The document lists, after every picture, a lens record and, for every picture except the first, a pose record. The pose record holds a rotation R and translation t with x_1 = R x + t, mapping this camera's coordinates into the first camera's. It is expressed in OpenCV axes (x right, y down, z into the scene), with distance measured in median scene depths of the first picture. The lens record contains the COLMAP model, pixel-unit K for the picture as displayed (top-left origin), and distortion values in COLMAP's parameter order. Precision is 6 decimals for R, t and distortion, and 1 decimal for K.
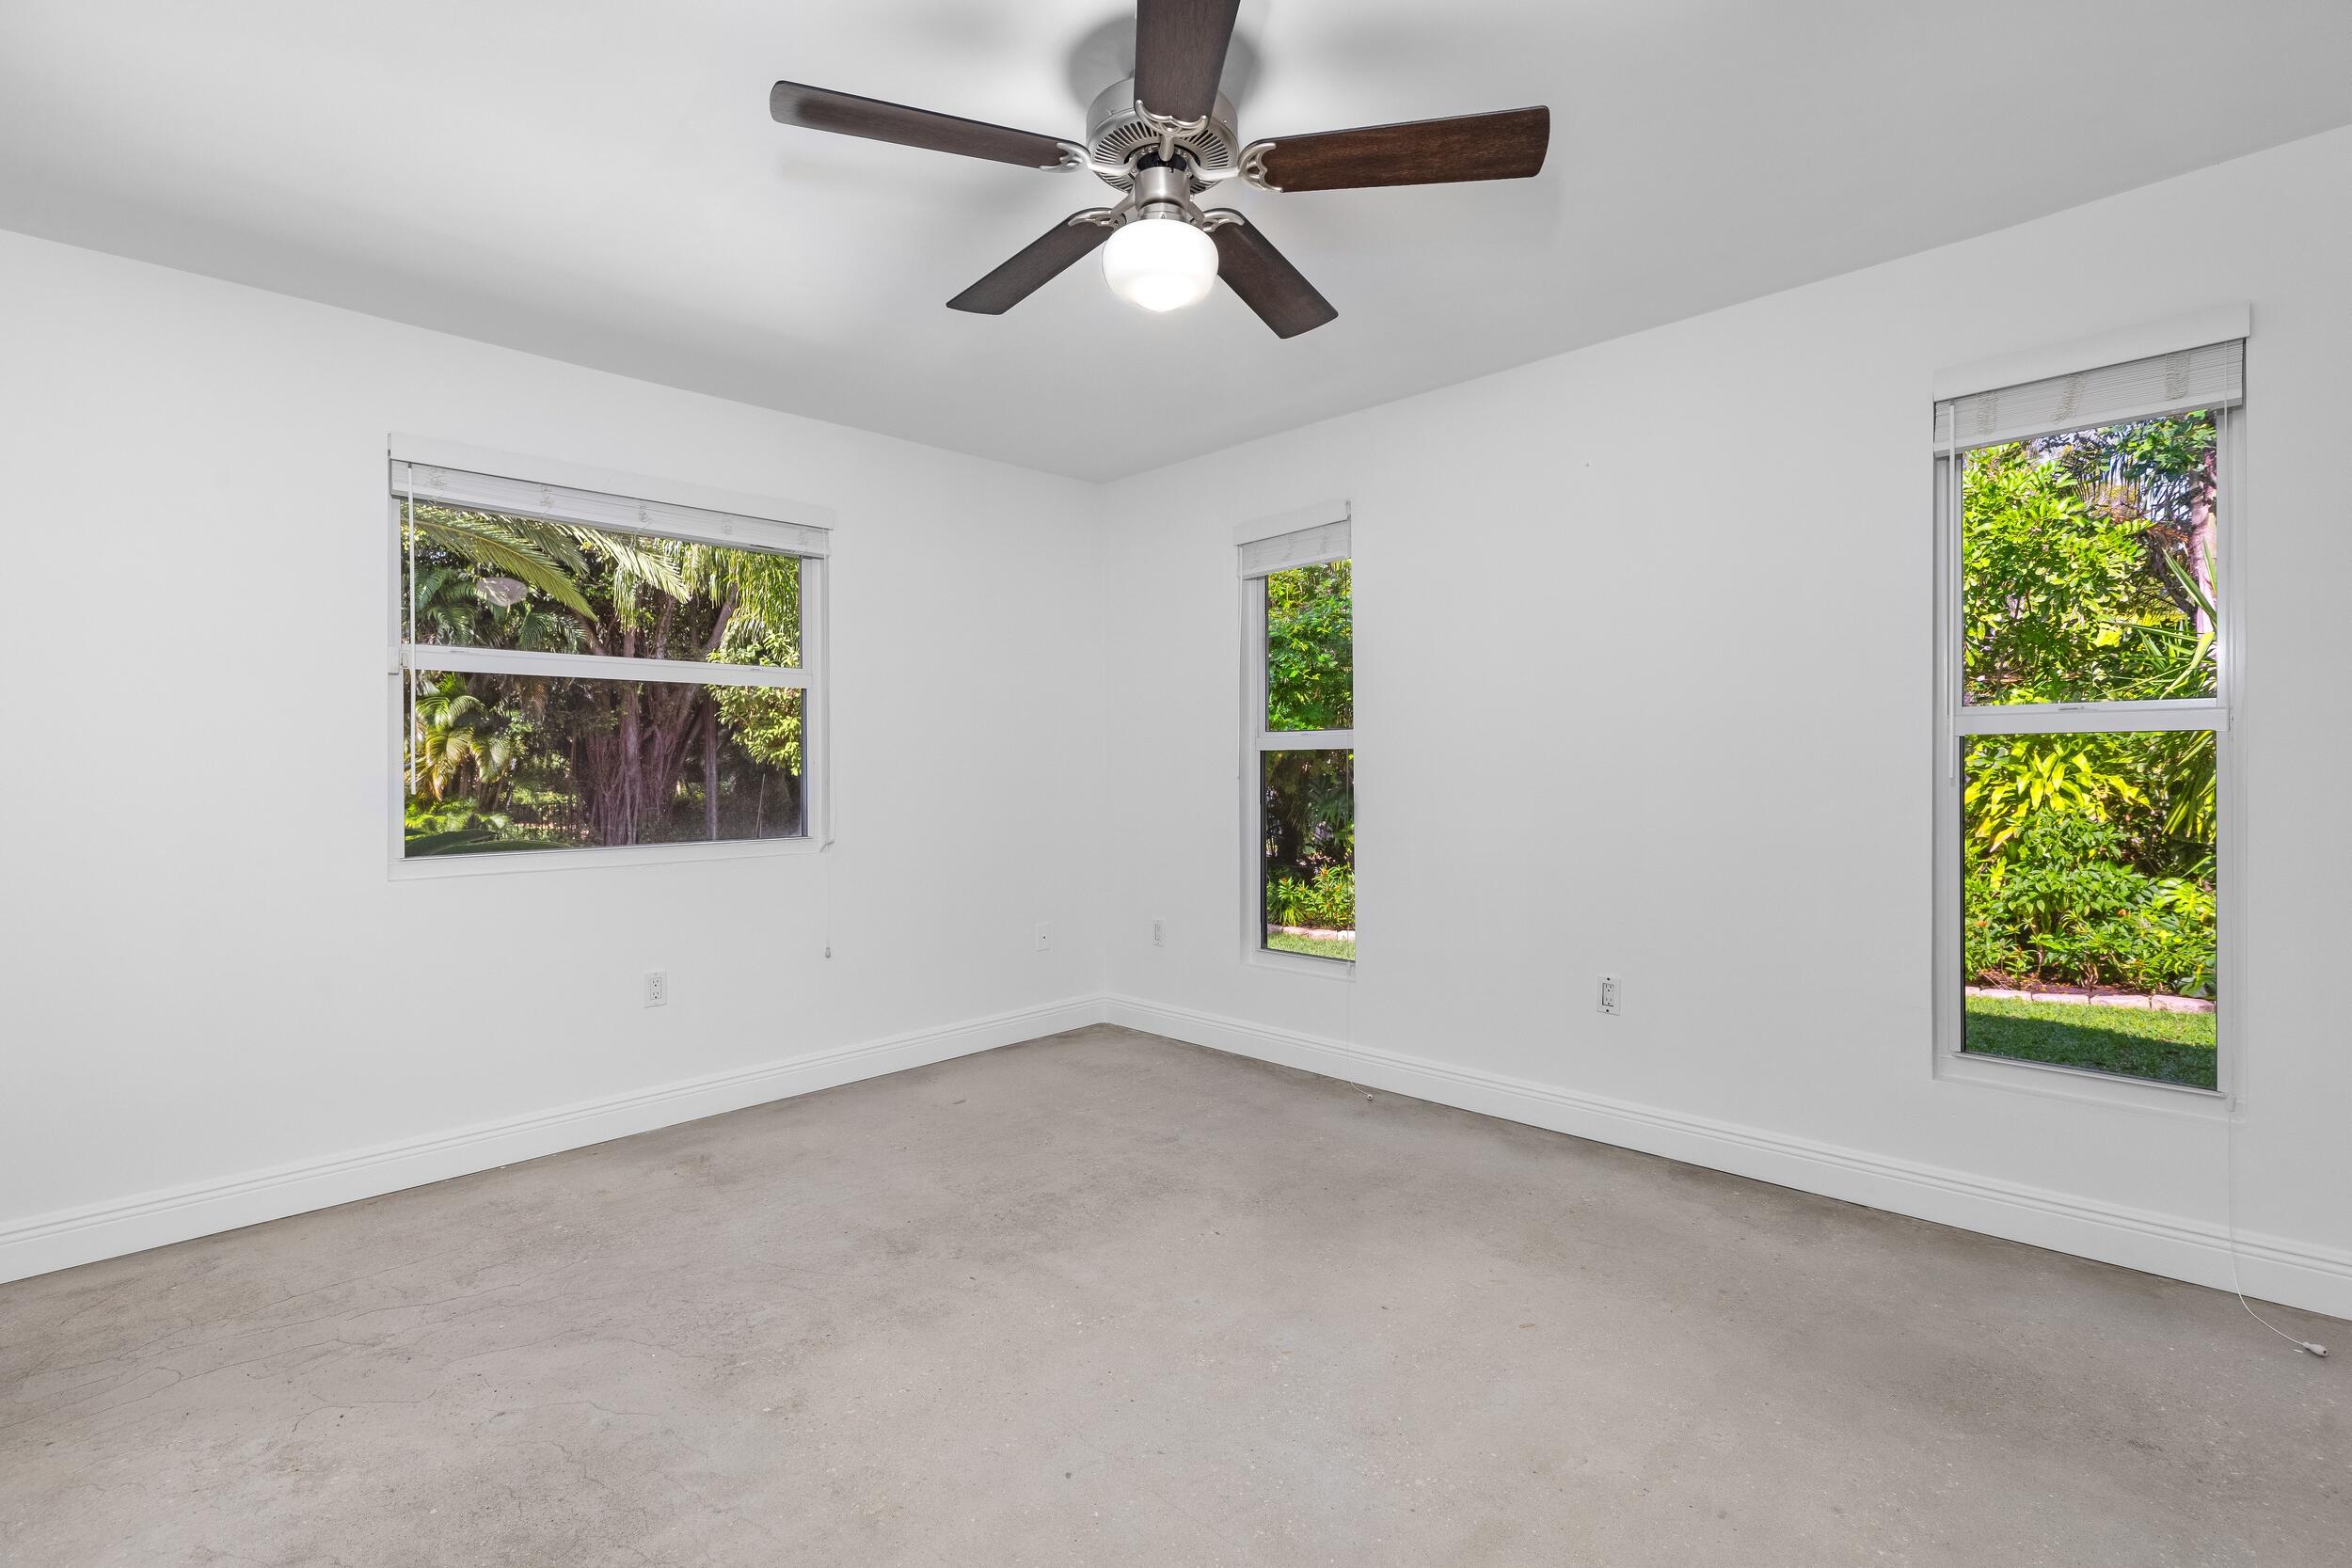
lens RADIAL K [[1065.3, 0, 1175.0], [0, 1065.3, 769.2], [0, 0, 1]] dist [0.006025, -0.000167]
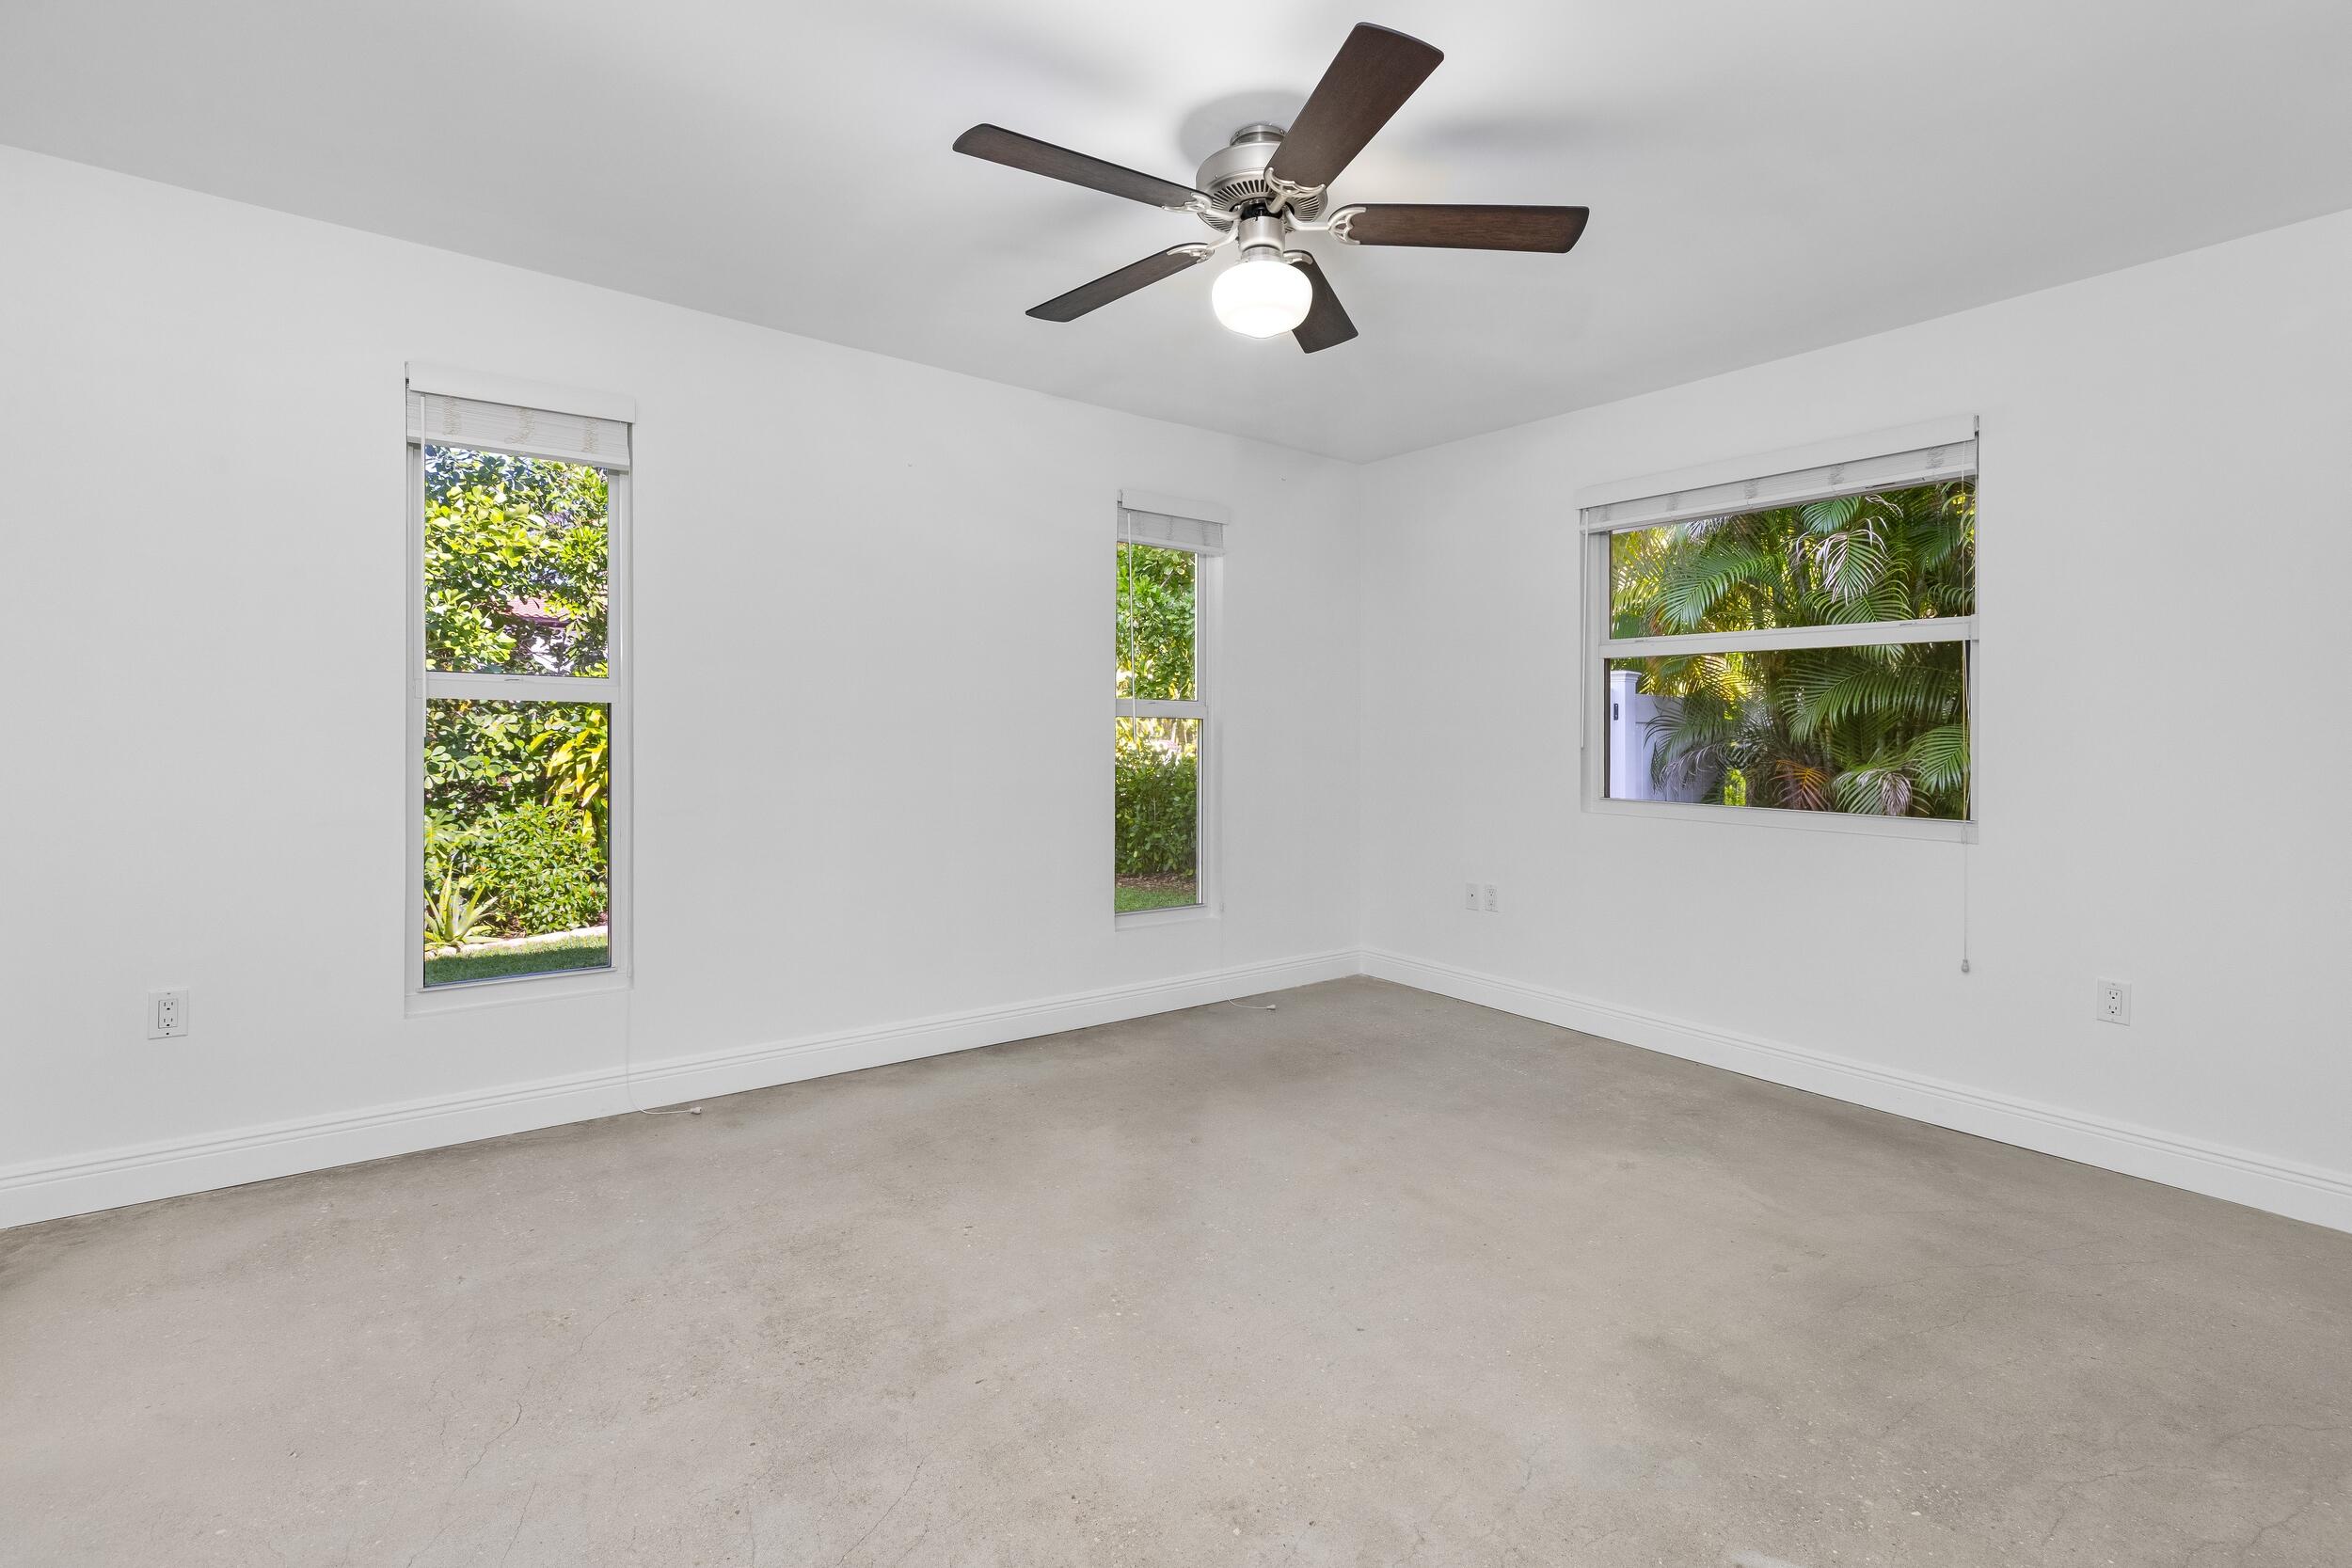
lens RADIAL K [[1110.5, 0, 1167.1], [0, 1110.5, 743.8], [0, 0, 1]] dist [0.004406, -0.000038]
pose [[0.167908, -0.006747, 0.985780, -0.722276], [0.002943, 0.999976, 0.006343, 0.015438], [-0.985798, 0.001836, 0.167924, 0.566265]]
